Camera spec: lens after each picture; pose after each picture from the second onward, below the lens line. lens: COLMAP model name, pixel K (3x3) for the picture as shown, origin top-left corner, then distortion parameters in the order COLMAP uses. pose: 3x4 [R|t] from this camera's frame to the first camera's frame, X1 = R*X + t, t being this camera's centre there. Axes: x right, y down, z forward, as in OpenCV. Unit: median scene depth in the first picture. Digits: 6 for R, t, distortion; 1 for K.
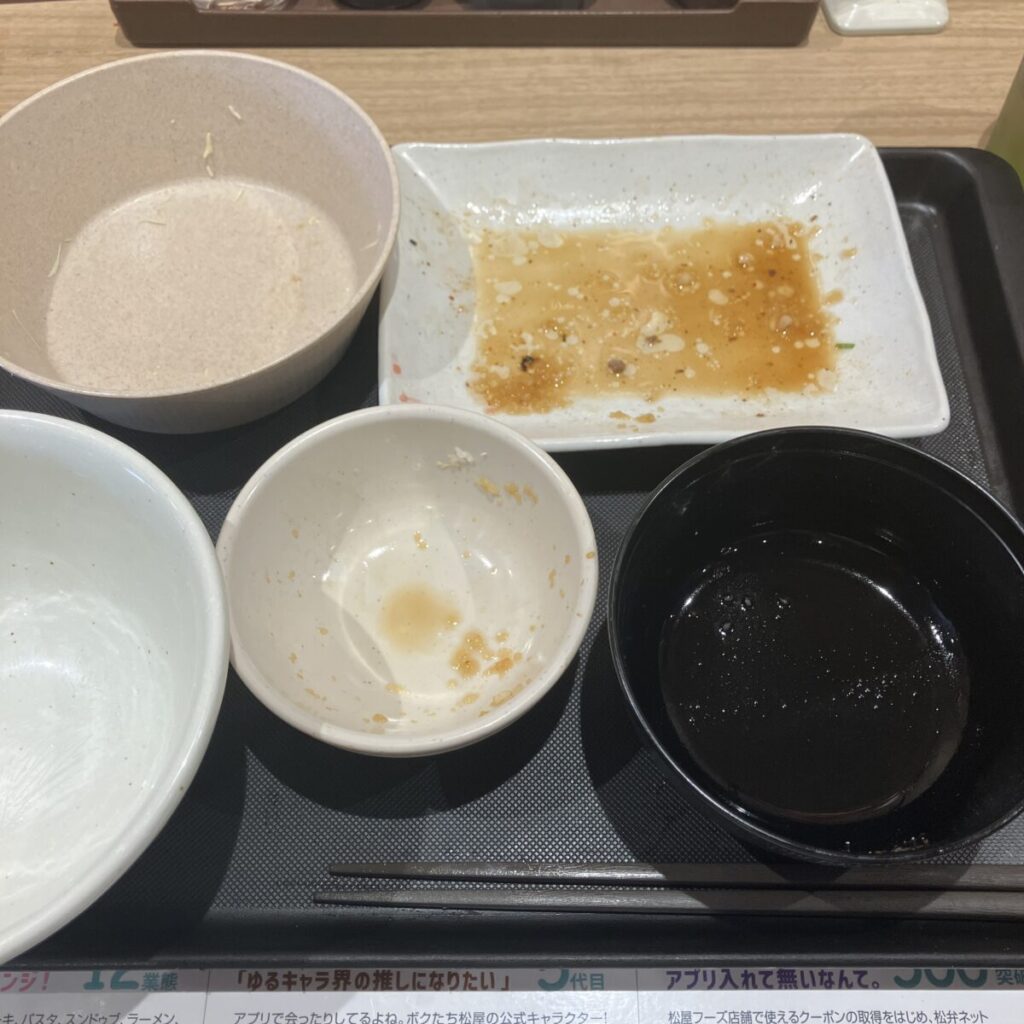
lens RADIAL K [[1177.3, 0, 512.0], [0, 1177.3, 512.0], [0, 0, 1]] dist [-0.010259, 0.033863]
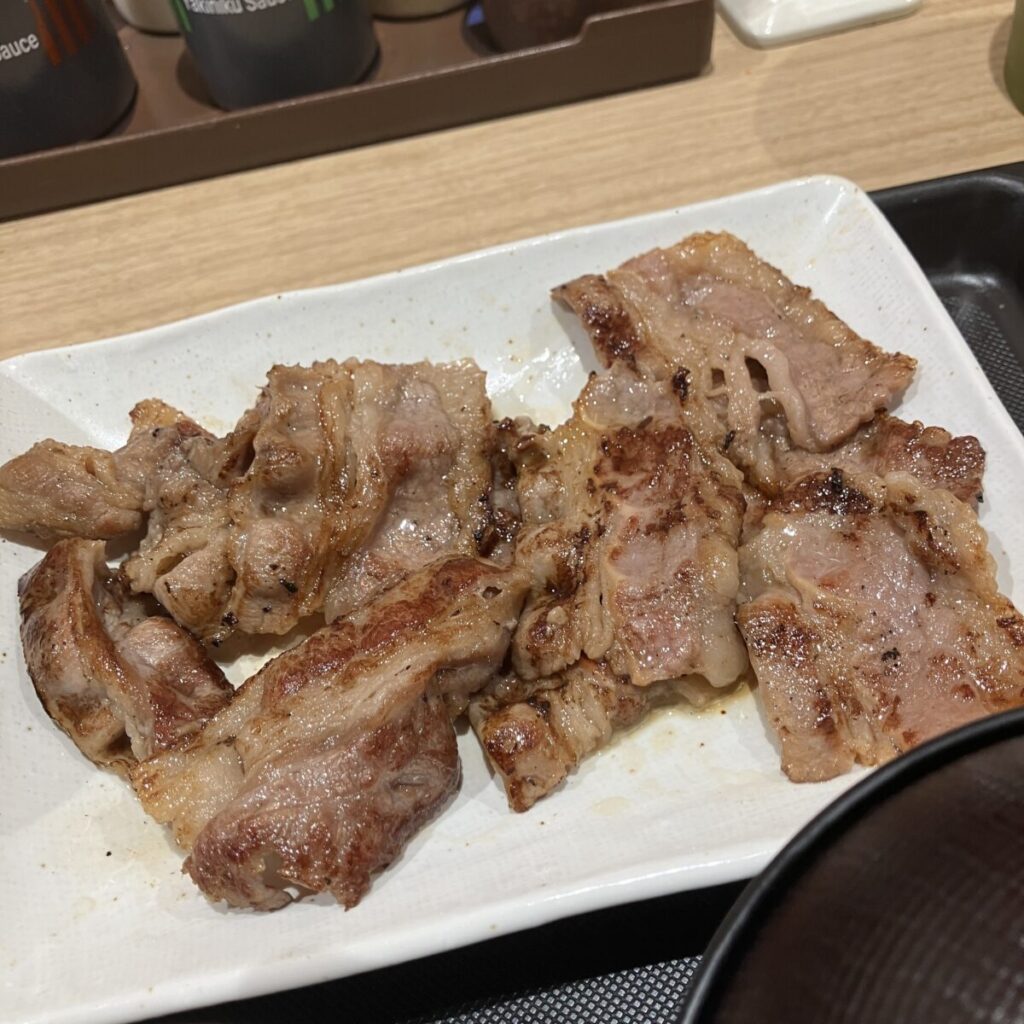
lens RADIAL K [[1216.9, 0, 512.6], [0, 1216.9, 465.8], [0, 0, 1]] dist [0.017339, -0.021903]
pose [[0.979895, -0.199412, -0.006419, 0.140060], [0.195359, 0.965517, -0.172081, -0.133271], [0.040512, 0.167367, 0.985062, 0.501470]]
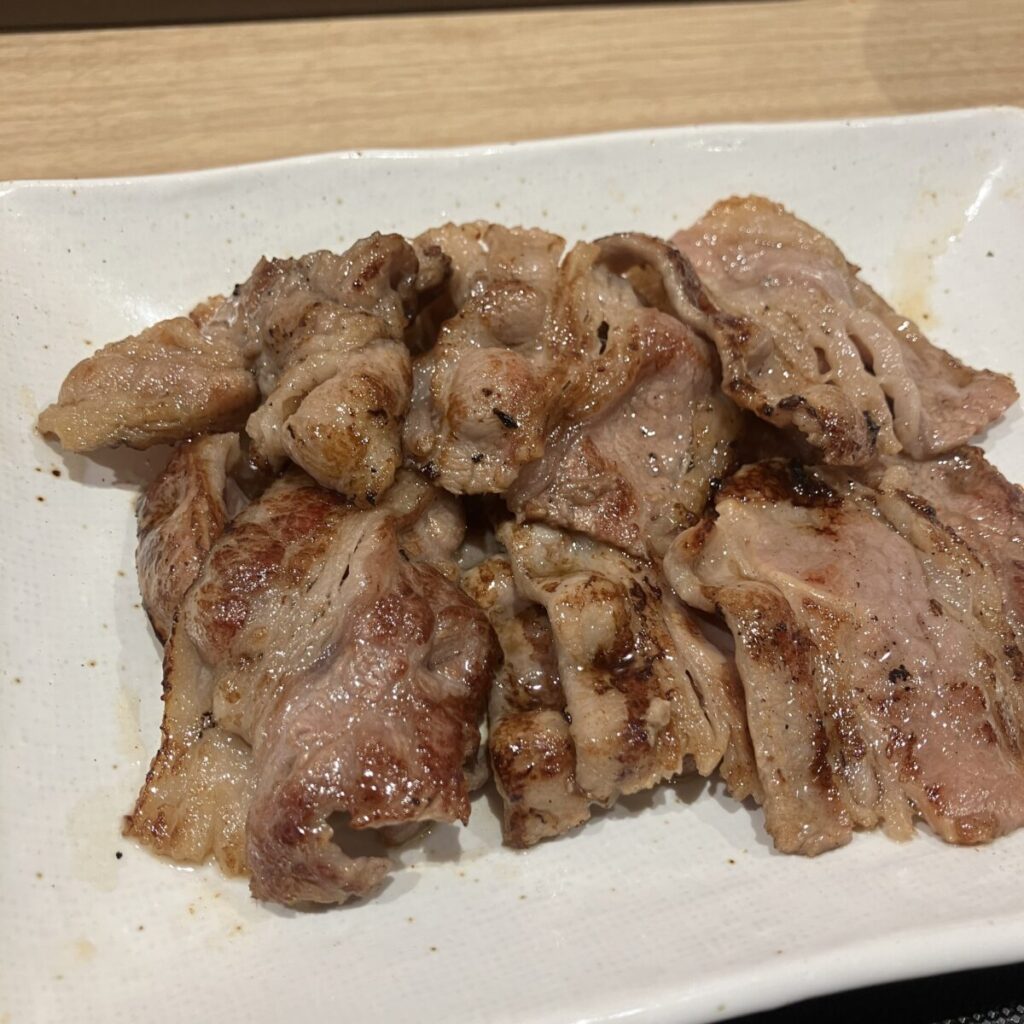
lens RADIAL K [[1177.3, 0, 512.0], [0, 1177.3, 512.0], [0, 0, 1]] dist [-0.010259, 0.033863]
pose [[0.987675, -0.094630, 0.124669, 0.026629], [0.106533, 0.989993, -0.092542, -0.155704], [-0.114664, 0.104683, 0.987873, 0.638212]]
